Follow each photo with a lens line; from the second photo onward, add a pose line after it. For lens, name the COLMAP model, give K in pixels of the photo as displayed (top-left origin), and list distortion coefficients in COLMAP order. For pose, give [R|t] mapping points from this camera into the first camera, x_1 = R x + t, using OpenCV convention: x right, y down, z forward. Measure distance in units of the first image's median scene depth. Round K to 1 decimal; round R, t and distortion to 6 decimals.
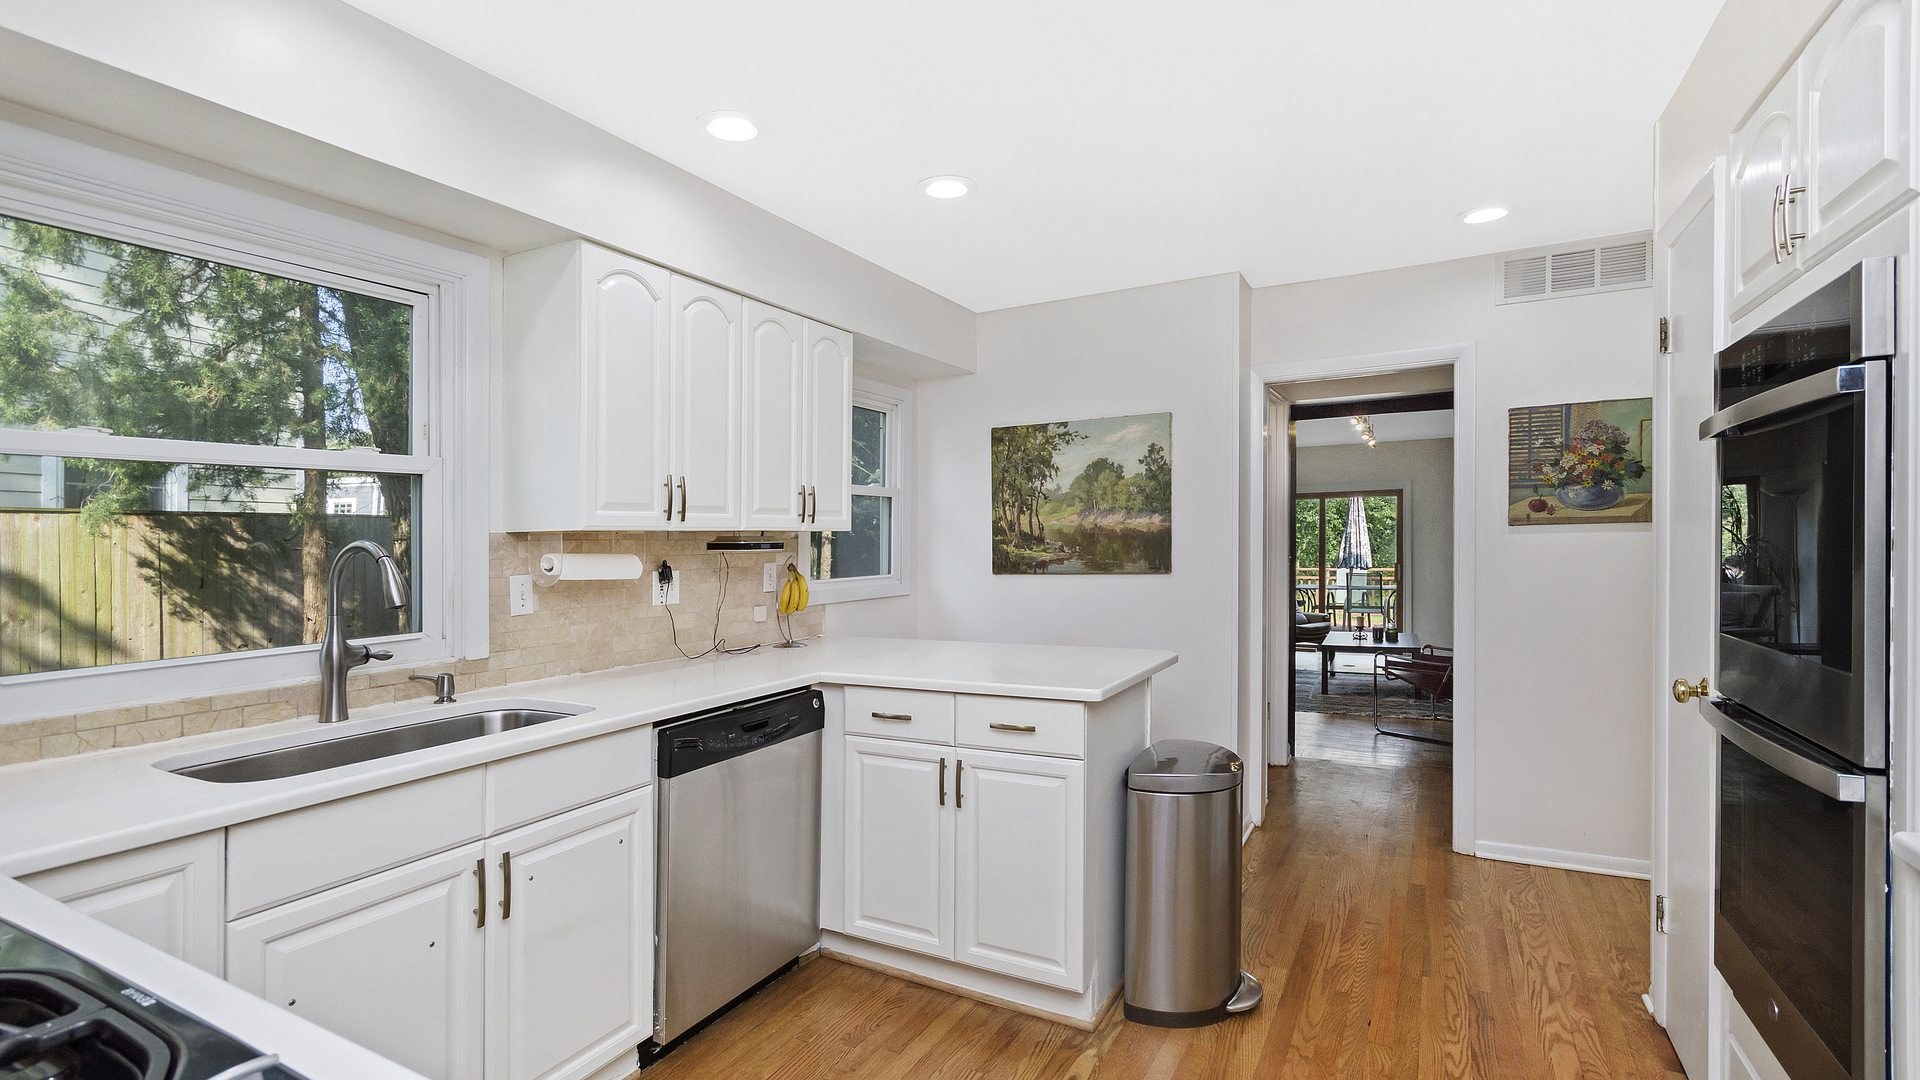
lens RADIAL K [[881.1, 0, 961.3], [0, 881.1, 539.6], [0, 0, 1]] dist [0.024562, 0.000499]
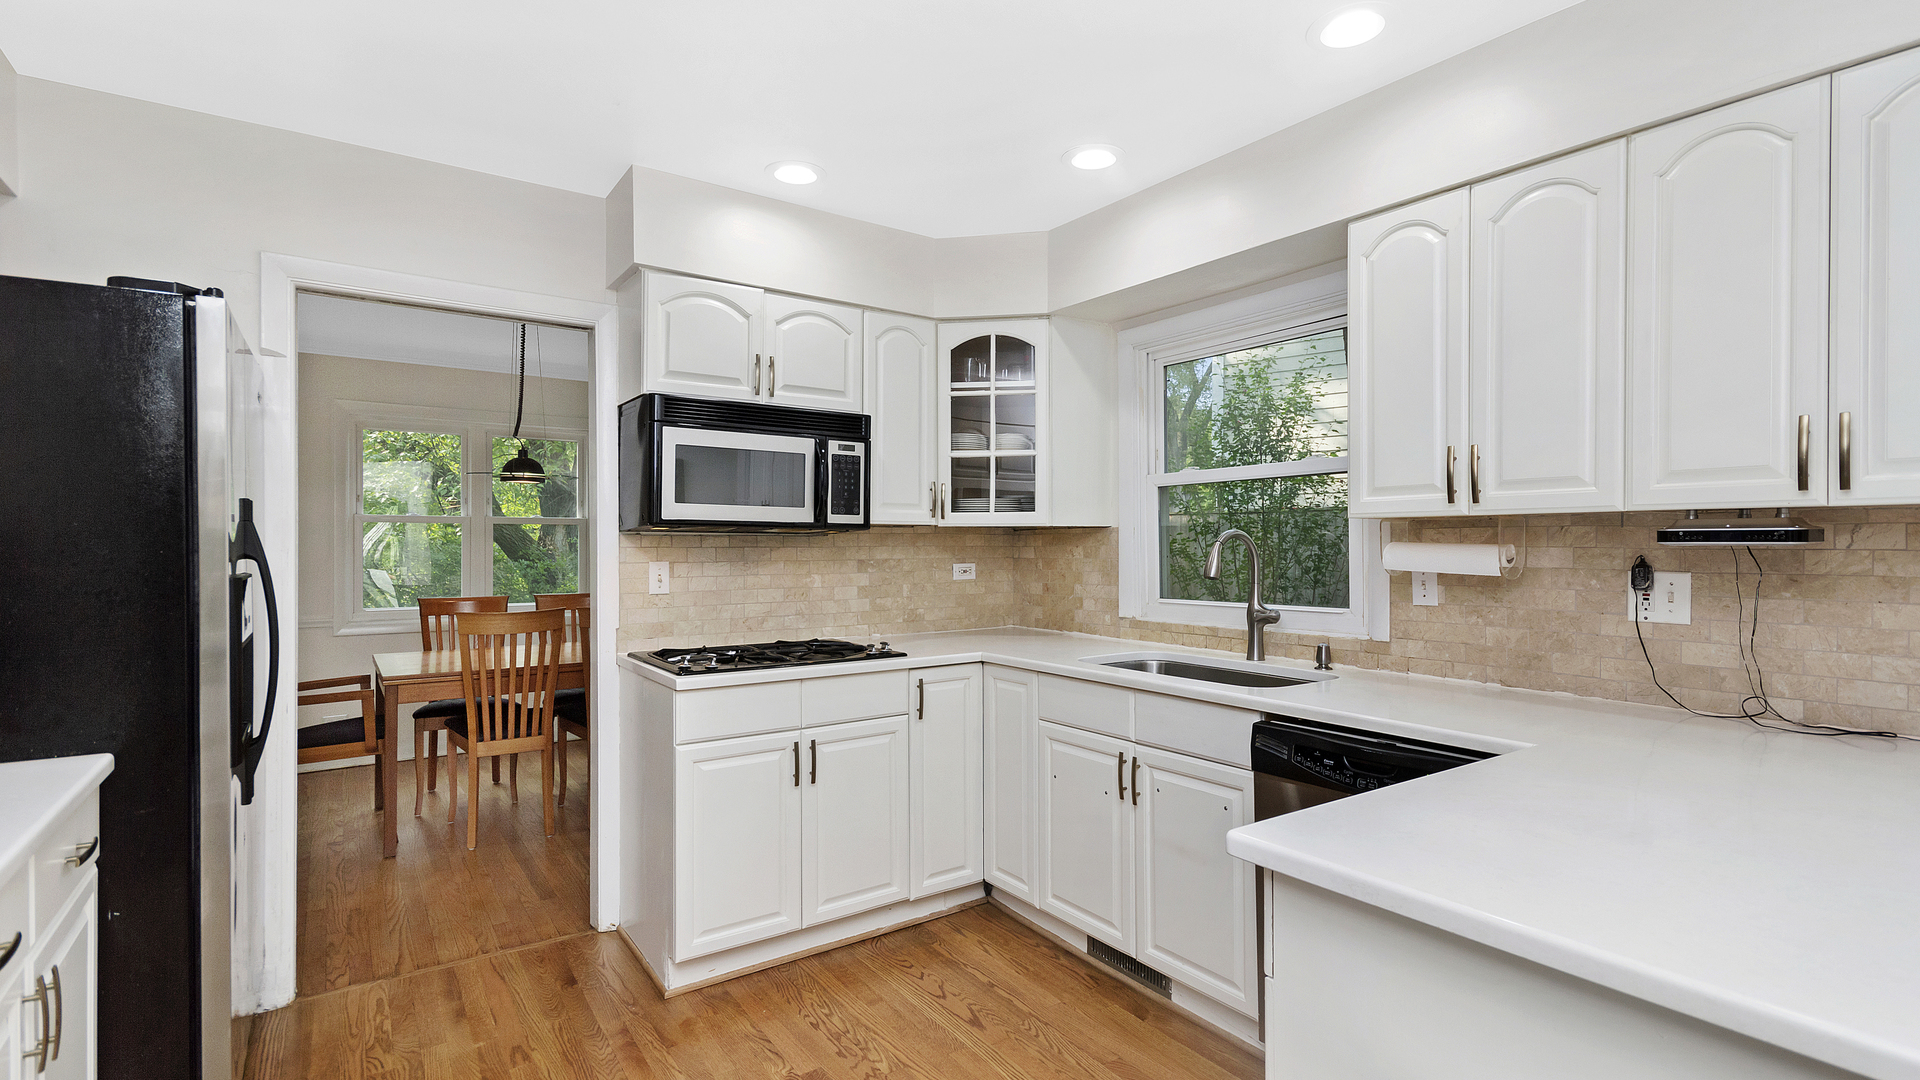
lens RADIAL K [[881.1, 0, 962.5], [0, 881.1, 539.9], [0, 0, 1]] dist [0.024562, 0.000499]
pose [[-0.431643, 0.006730, -0.902020, 0.586462], [0.004293, 0.999976, 0.005407, 0.005573], [0.902034, -0.001538, -0.431661, 0.947884]]
